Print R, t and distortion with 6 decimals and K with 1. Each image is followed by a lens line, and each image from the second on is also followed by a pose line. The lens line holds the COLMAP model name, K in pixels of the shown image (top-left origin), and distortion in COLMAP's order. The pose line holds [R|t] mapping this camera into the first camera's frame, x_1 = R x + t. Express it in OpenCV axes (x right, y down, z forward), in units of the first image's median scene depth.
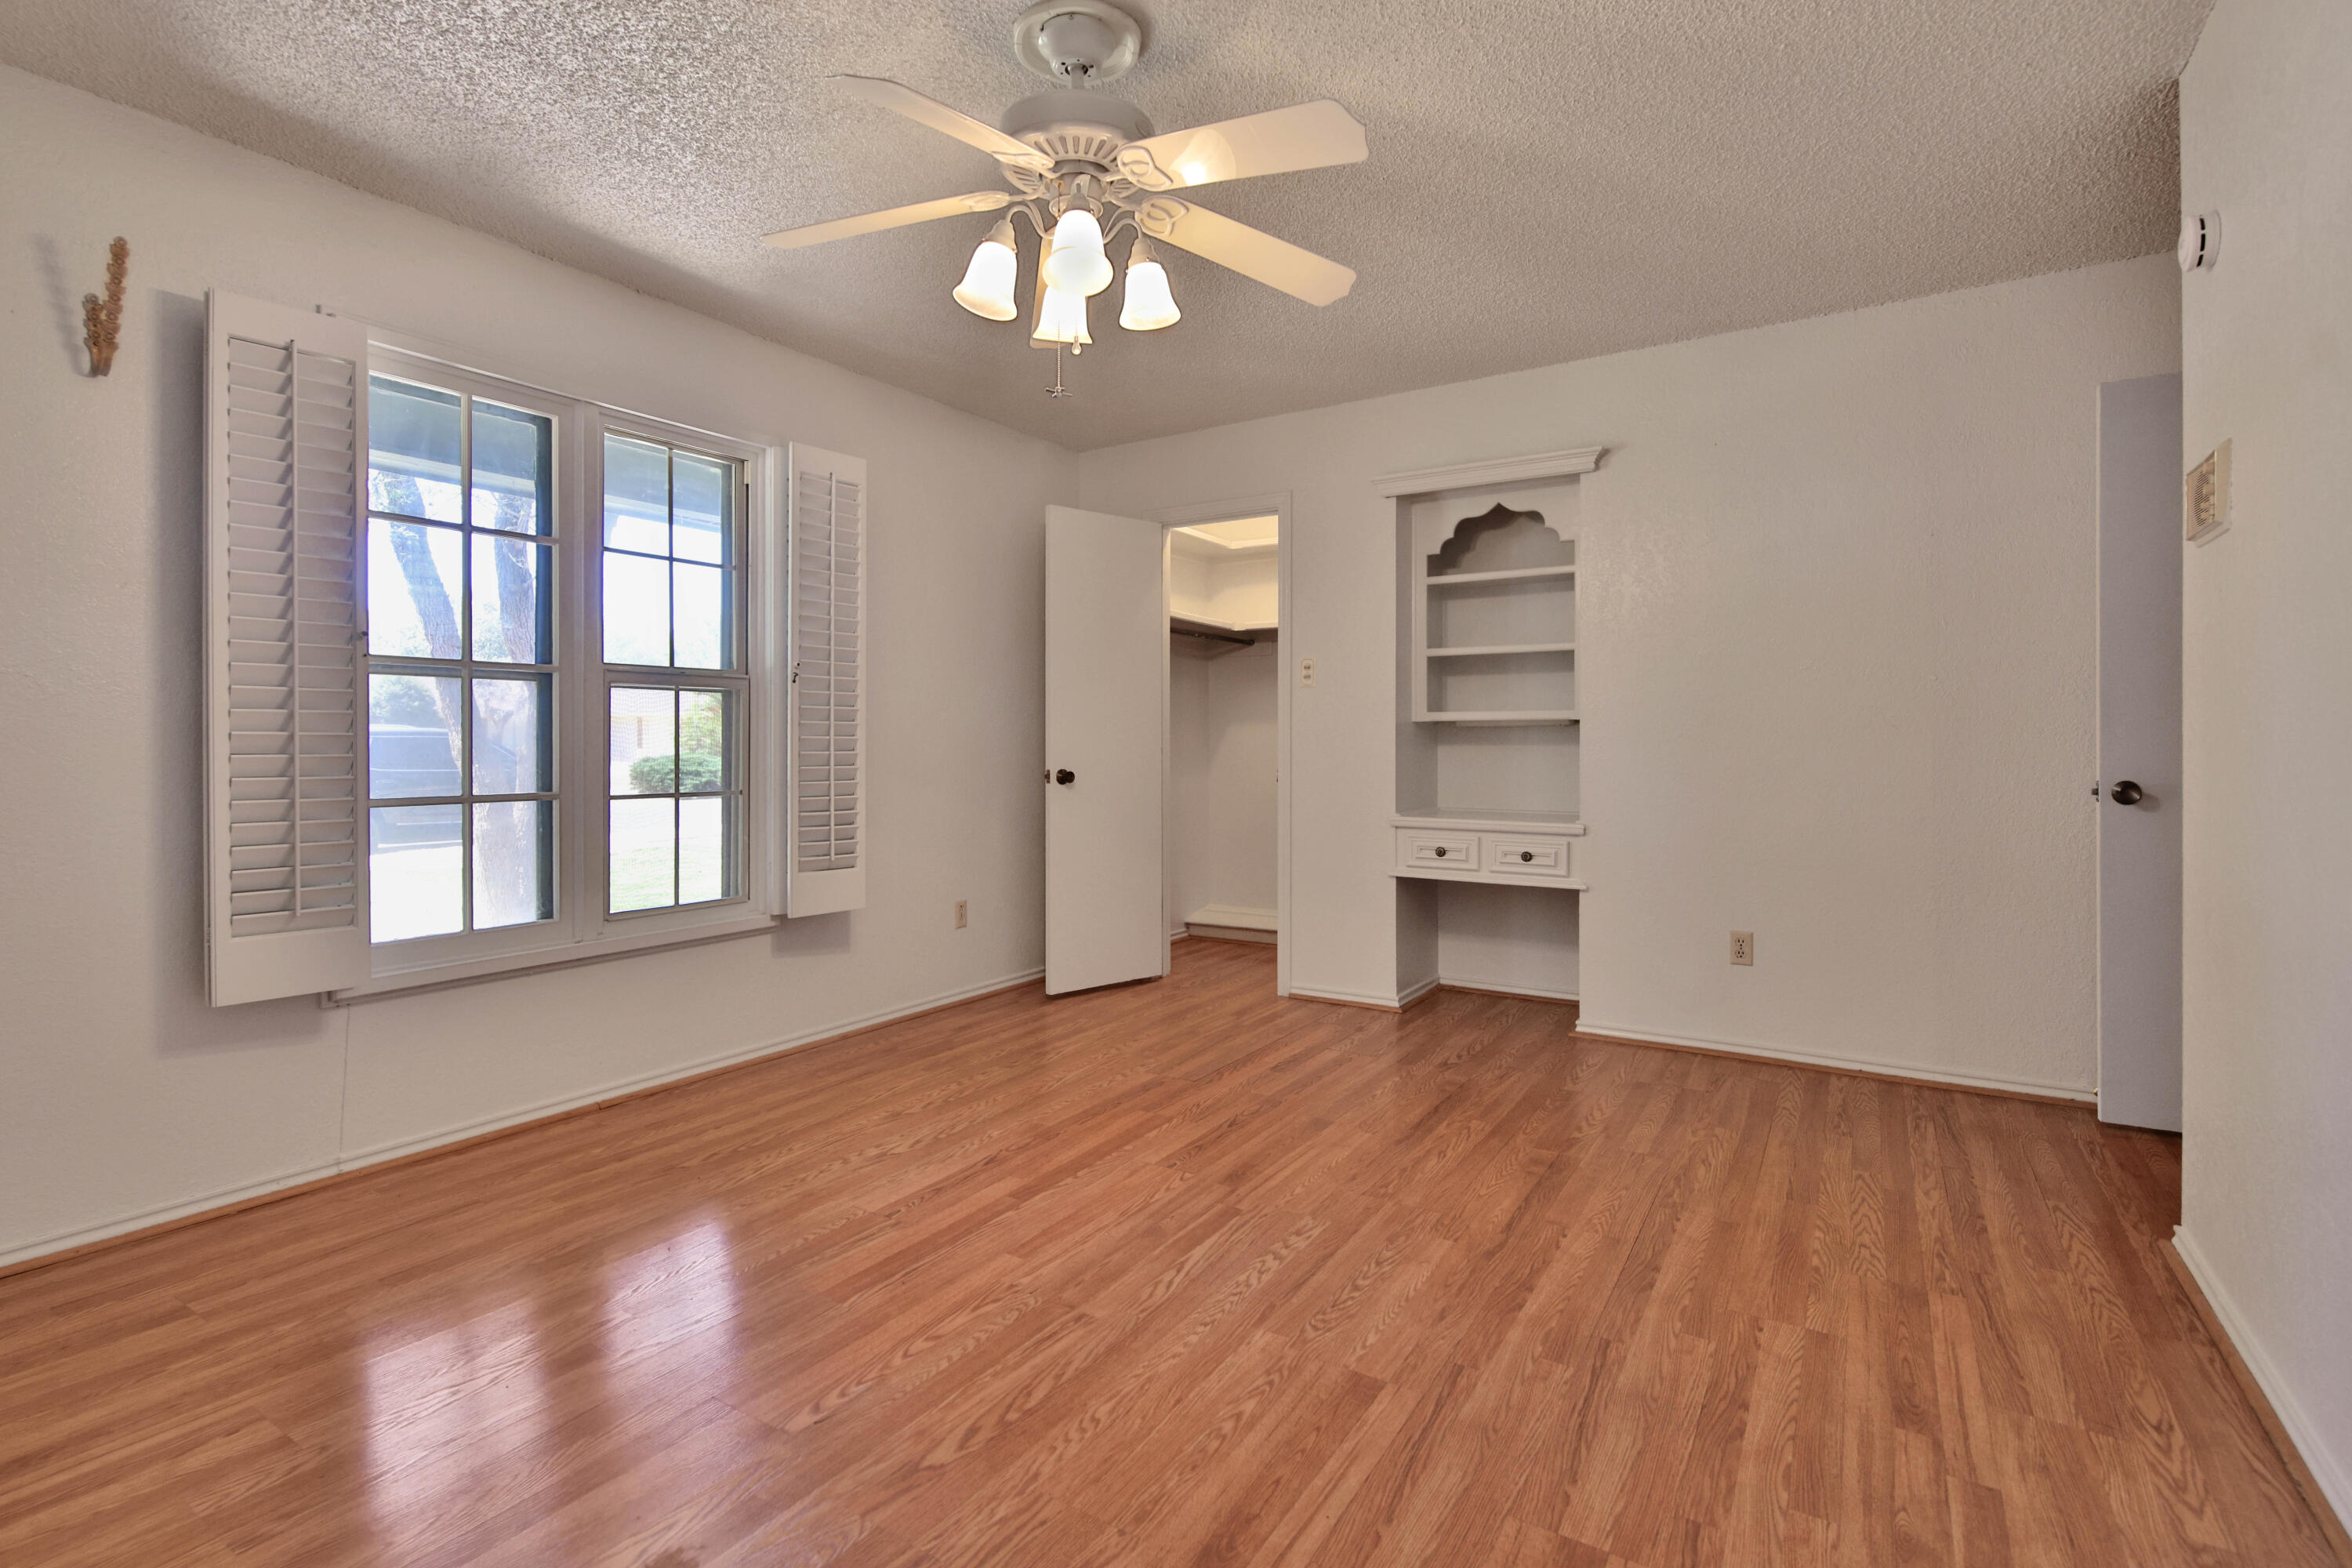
lens RADIAL K [[1098.8, 0, 1175.7], [0, 1098.8, 751.6], [0, 0, 1]] dist [0.001222, -0.000184]
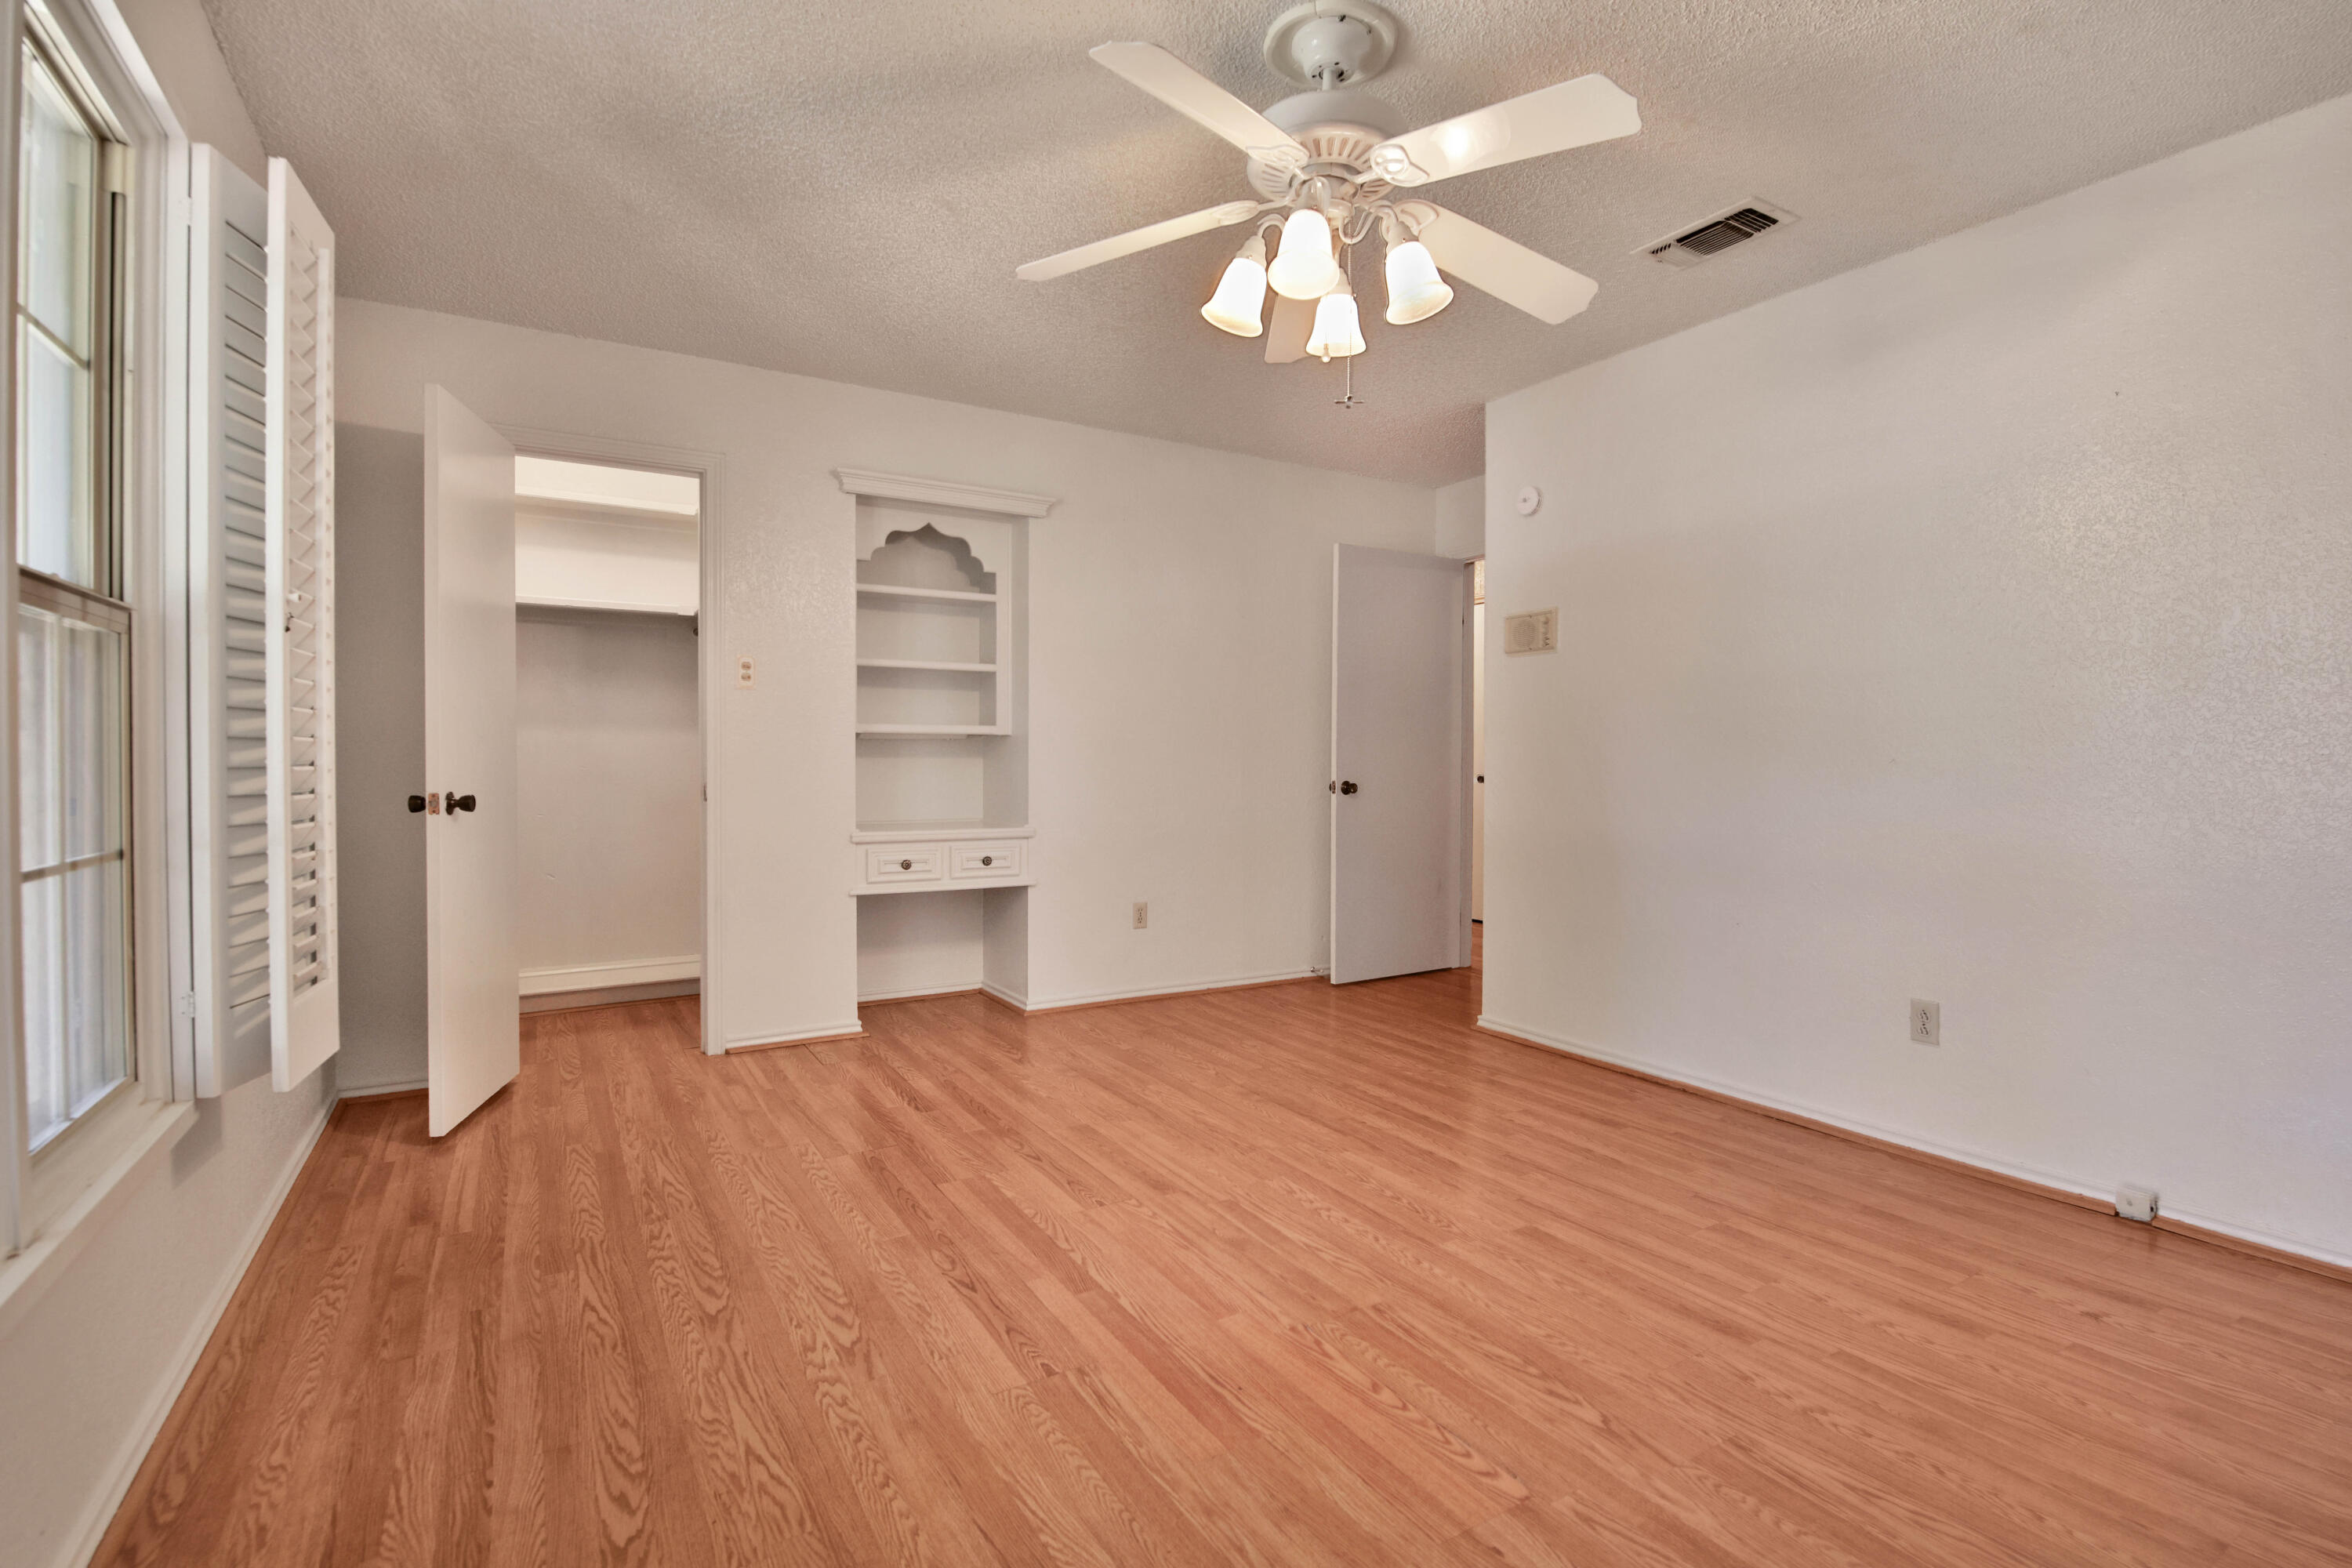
lens RADIAL K [[1078.1, 0, 1174.0], [0, 1078.1, 765.9], [0, 0, 1]] dist [-0.007508, -0.000587]
pose [[0.449391, -0.003841, 0.893327, -0.766429], [0.001573, 0.999993, 0.003509, -0.000831], [-0.893334, -0.000172, 0.449394, 0.509206]]
